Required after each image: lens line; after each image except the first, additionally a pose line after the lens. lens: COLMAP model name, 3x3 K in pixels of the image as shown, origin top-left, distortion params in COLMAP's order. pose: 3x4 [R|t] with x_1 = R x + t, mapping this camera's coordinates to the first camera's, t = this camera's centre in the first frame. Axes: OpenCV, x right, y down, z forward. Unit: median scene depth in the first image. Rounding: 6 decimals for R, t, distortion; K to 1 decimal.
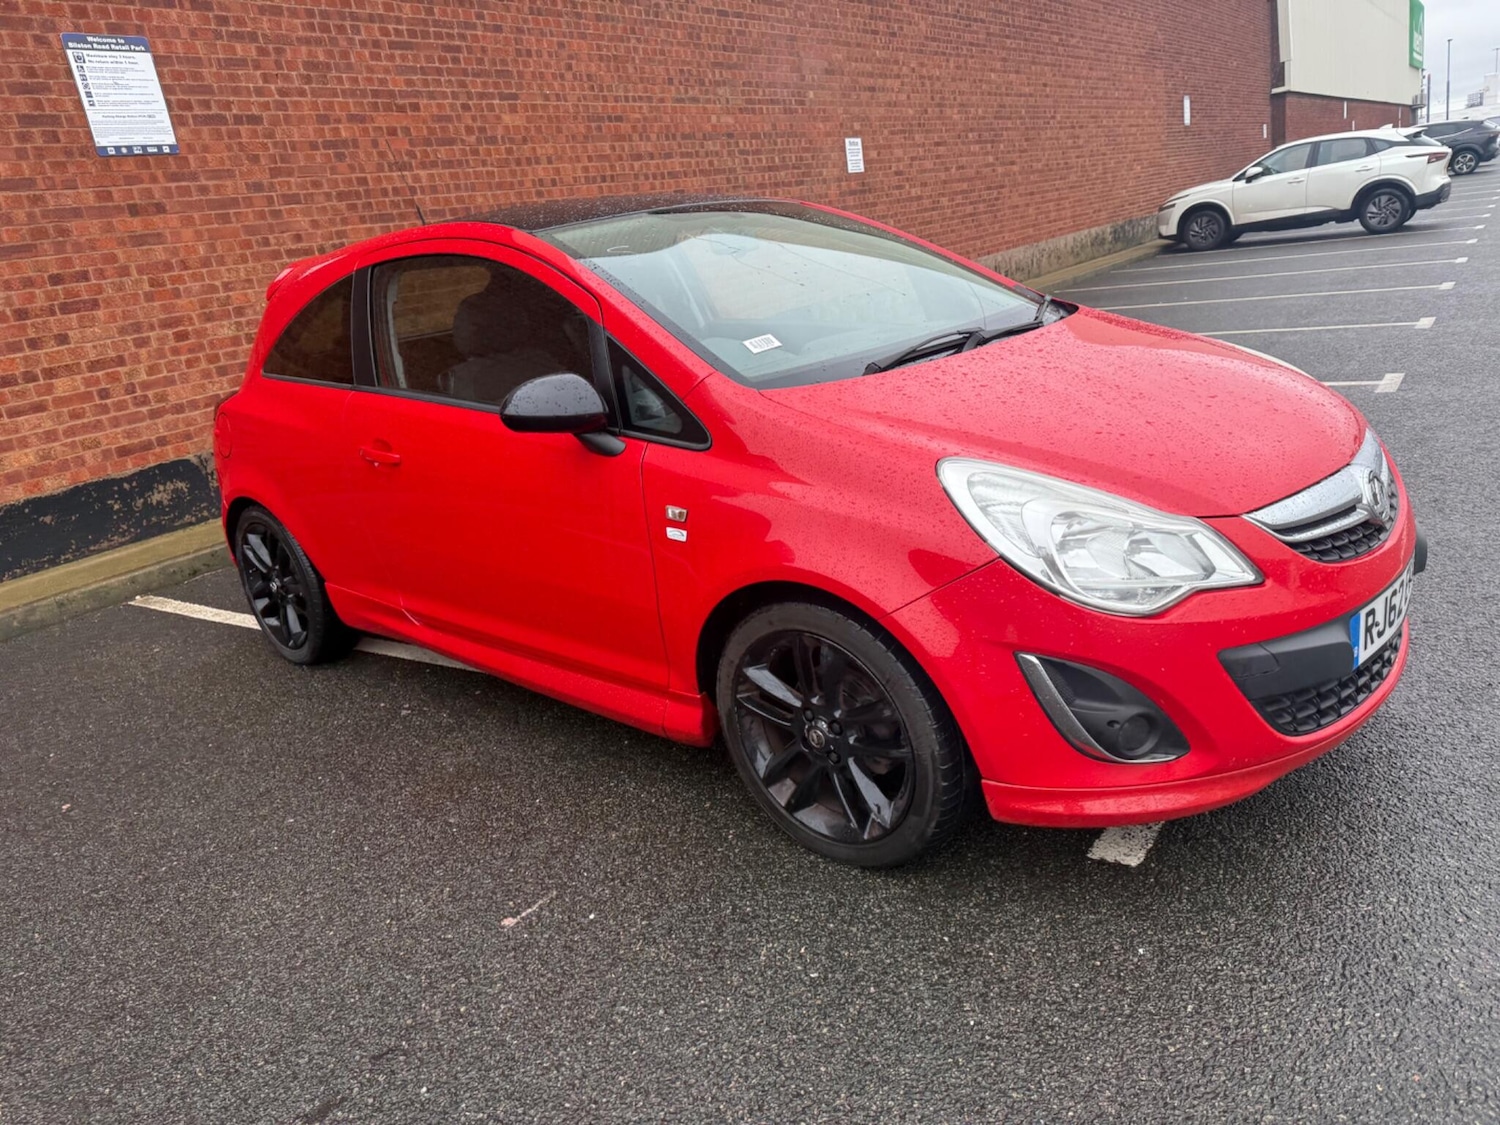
lens RADIAL K [[1062.3, 0, 753.1], [0, 1062.3, 564.5], [0, 0, 1]] dist [0.023136, -0.031499]
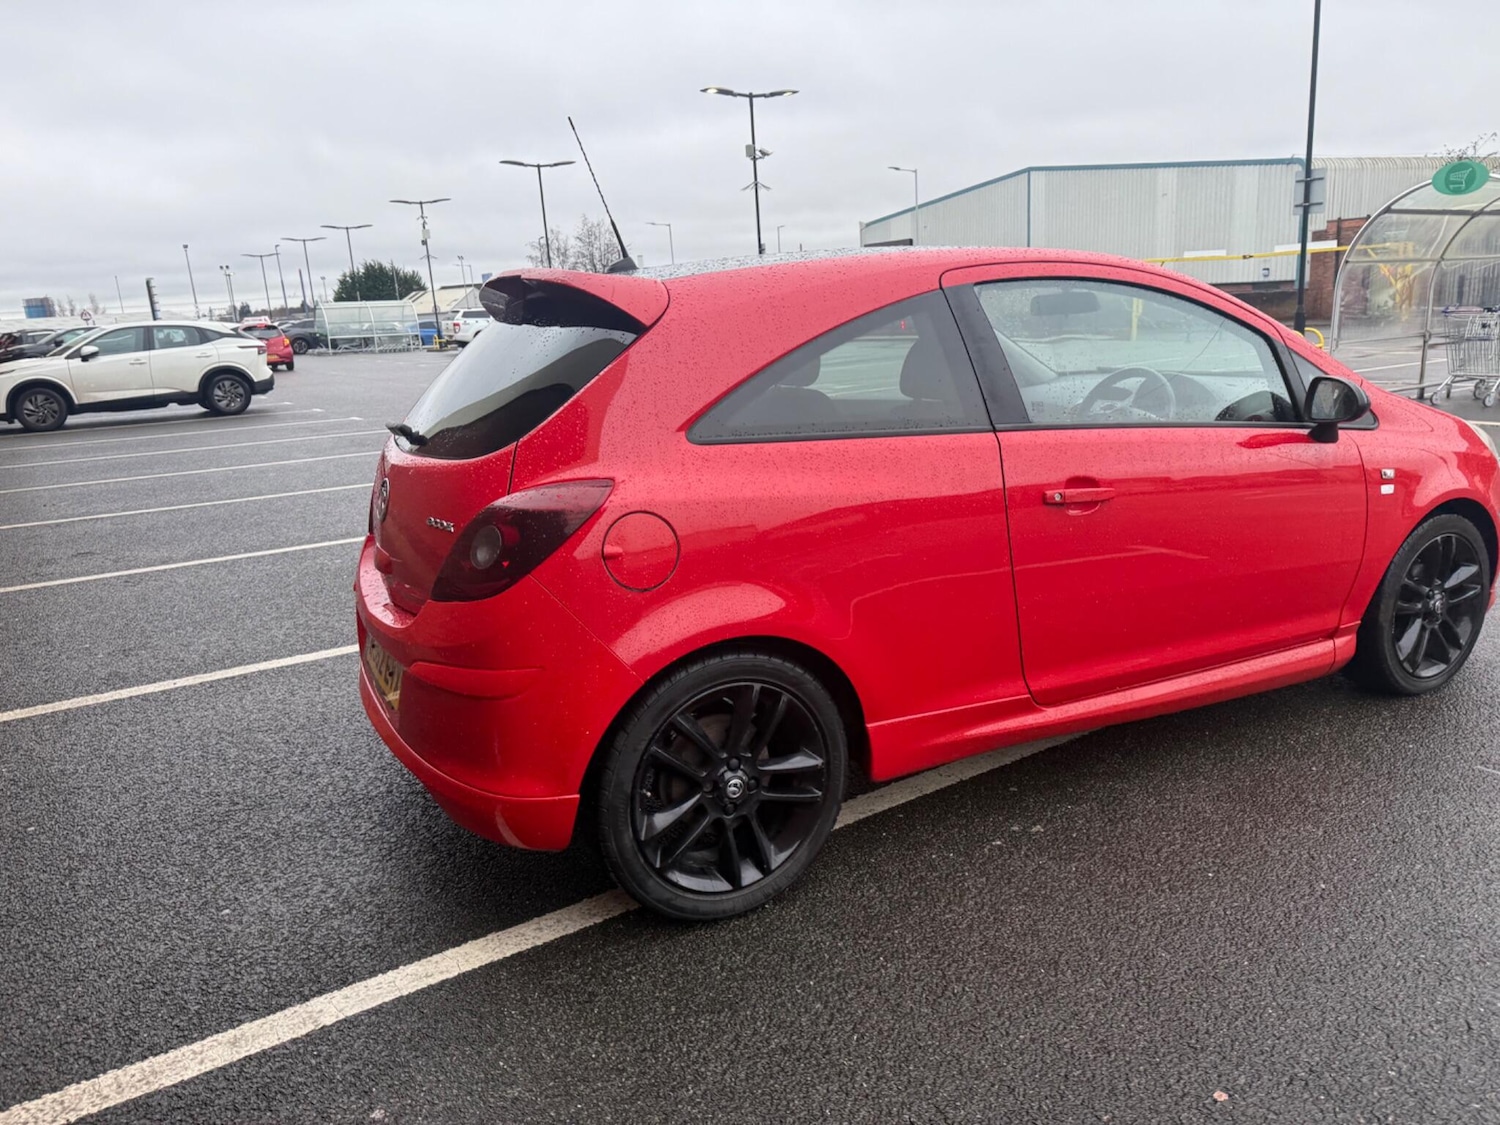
lens RADIAL K [[1062.3, 0, 760.1], [0, 1062.3, 564.0], [0, 0, 1]] dist [0.023136, -0.031499]
pose [[0.357490, -0.103885, 0.928121, -0.625206], [0.276770, 0.960936, 0.000952, -0.061157], [-0.891964, 0.256536, 0.372277, 0.469180]]
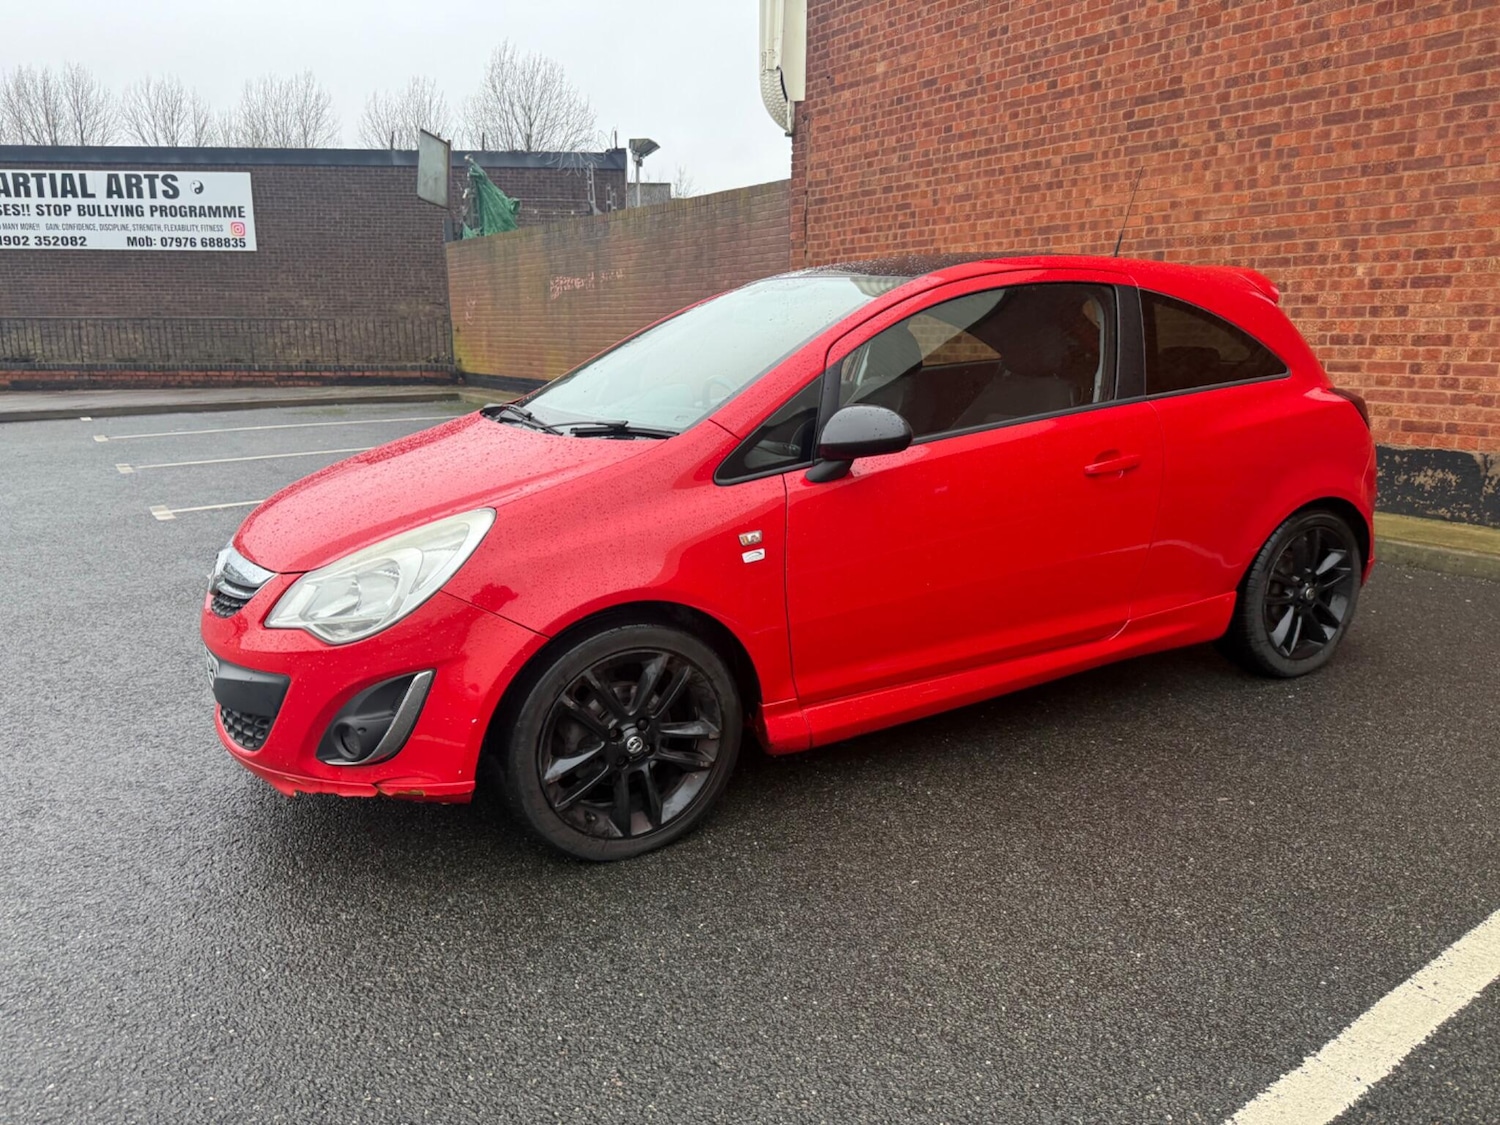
lens RADIAL K [[1062.3, 0, 759.6], [0, 1062.3, 557.2], [0, 0, 1]] dist [0.023136, -0.031499]
pose [[-0.334293, 0.342045, -0.878210, 0.526839], [-0.226217, 0.875458, 0.427083, -0.277710], [0.914918, 0.341437, -0.215283, 0.662569]]
